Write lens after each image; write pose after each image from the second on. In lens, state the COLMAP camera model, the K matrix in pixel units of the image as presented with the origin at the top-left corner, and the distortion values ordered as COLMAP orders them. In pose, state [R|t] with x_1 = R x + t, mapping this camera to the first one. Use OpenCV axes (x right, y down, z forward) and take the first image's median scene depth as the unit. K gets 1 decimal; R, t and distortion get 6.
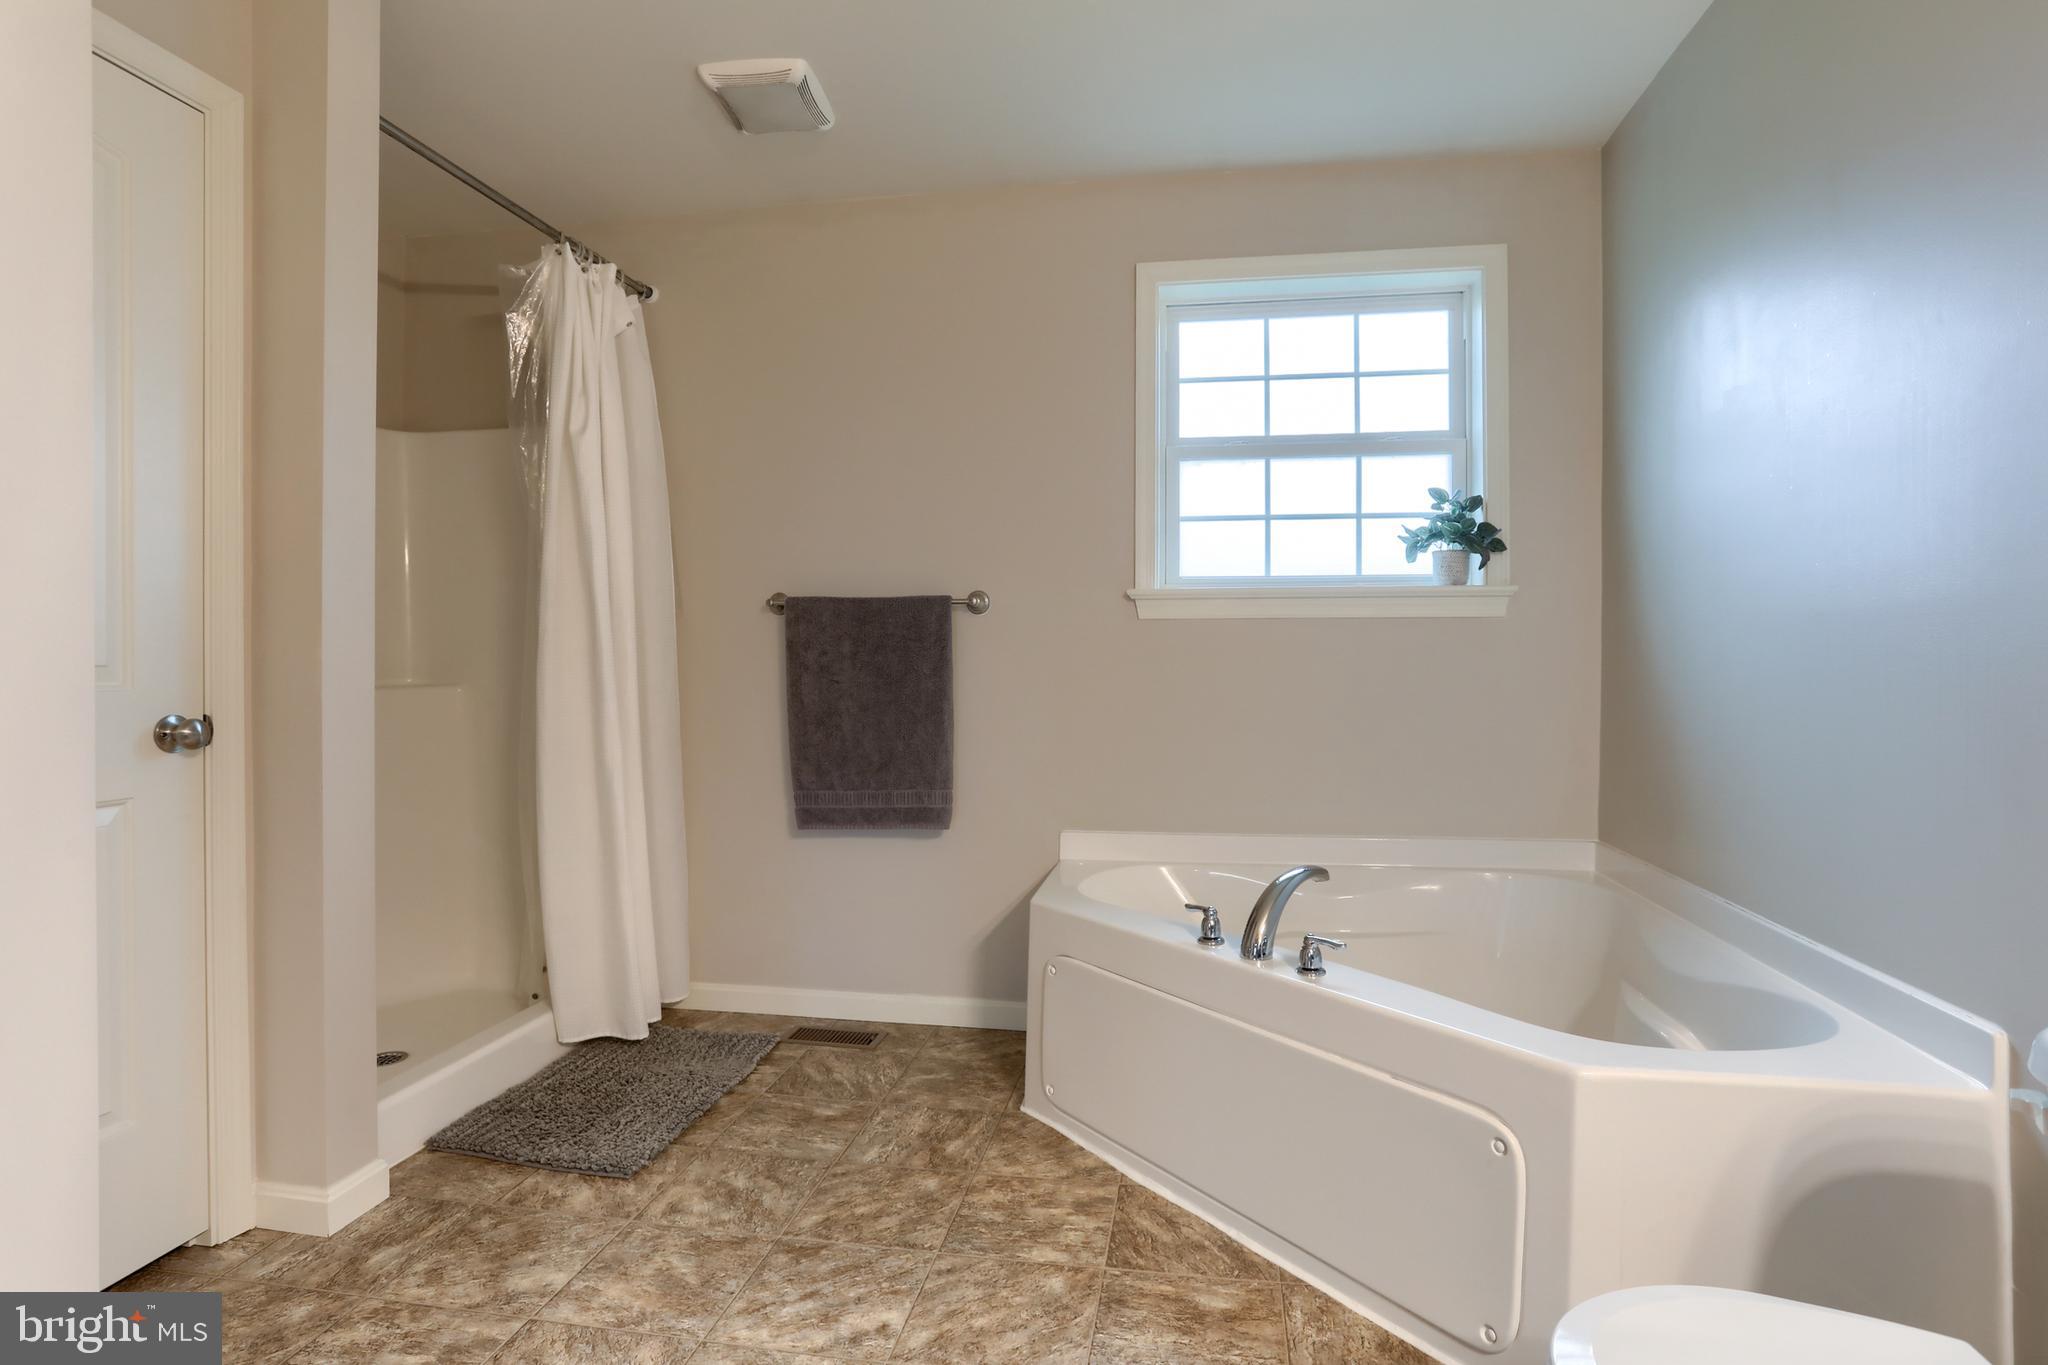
lens RADIAL K [[1074.6, 0, 1017.8], [0, 1074.6, 667.9], [0, 0, 1]] dist [-0.046584, 0.020323]
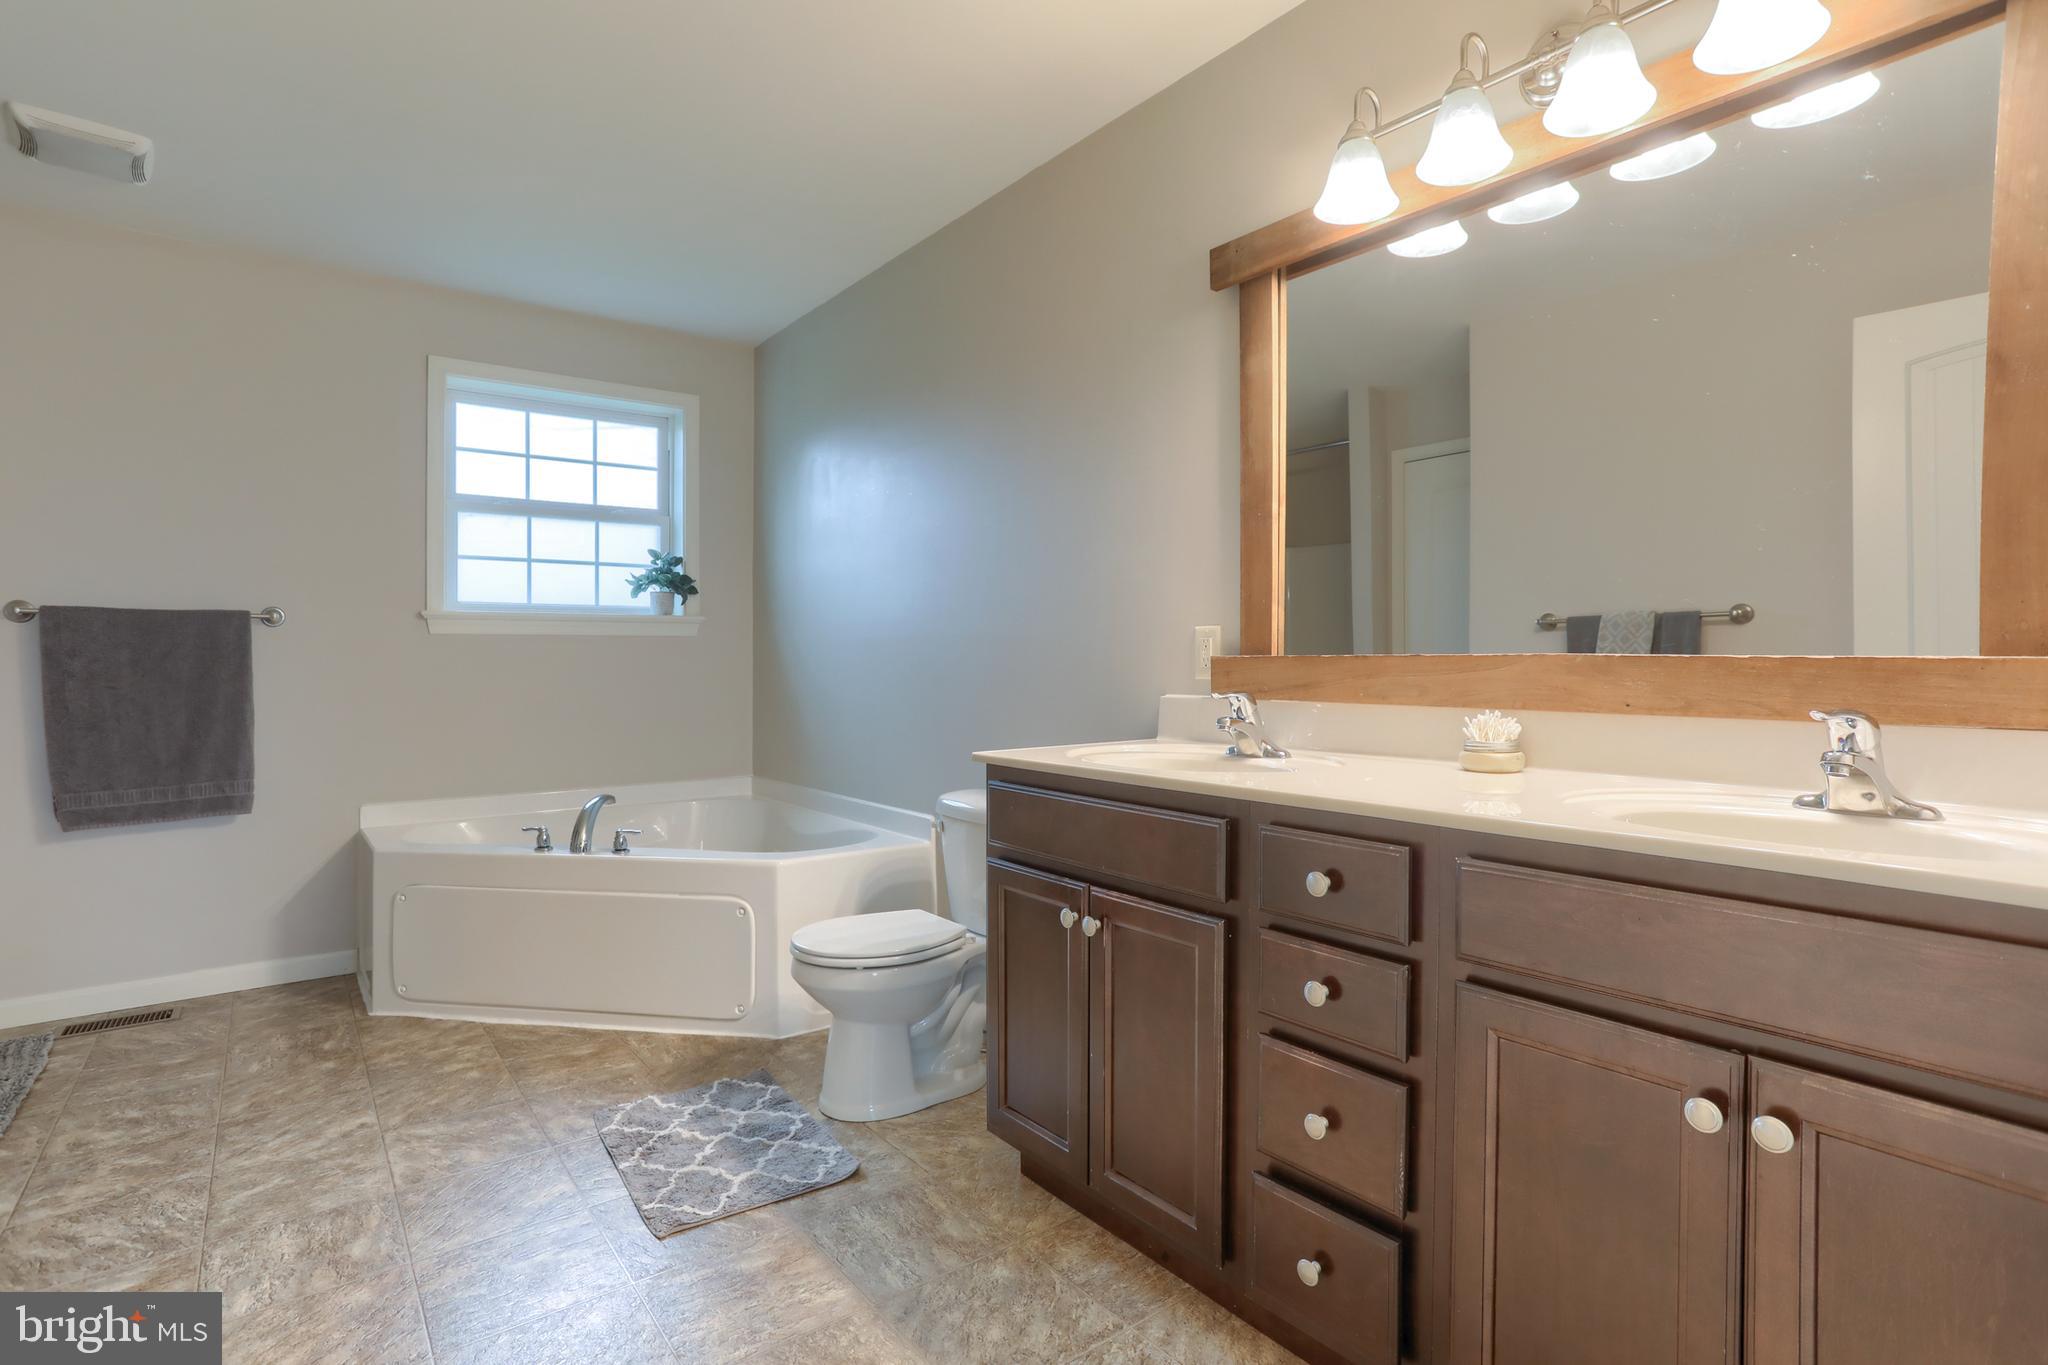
lens RADIAL K [[1042.3, 0, 1035.3], [0, 1042.3, 666.3], [0, 0, 1]] dist [-0.043715, 0.013168]
pose [[0.677571, -0.005148, 0.735439, -0.391682], [0.010471, 0.999942, -0.002647, 0.005280], [-0.735383, 0.009495, 0.677586, -0.471212]]
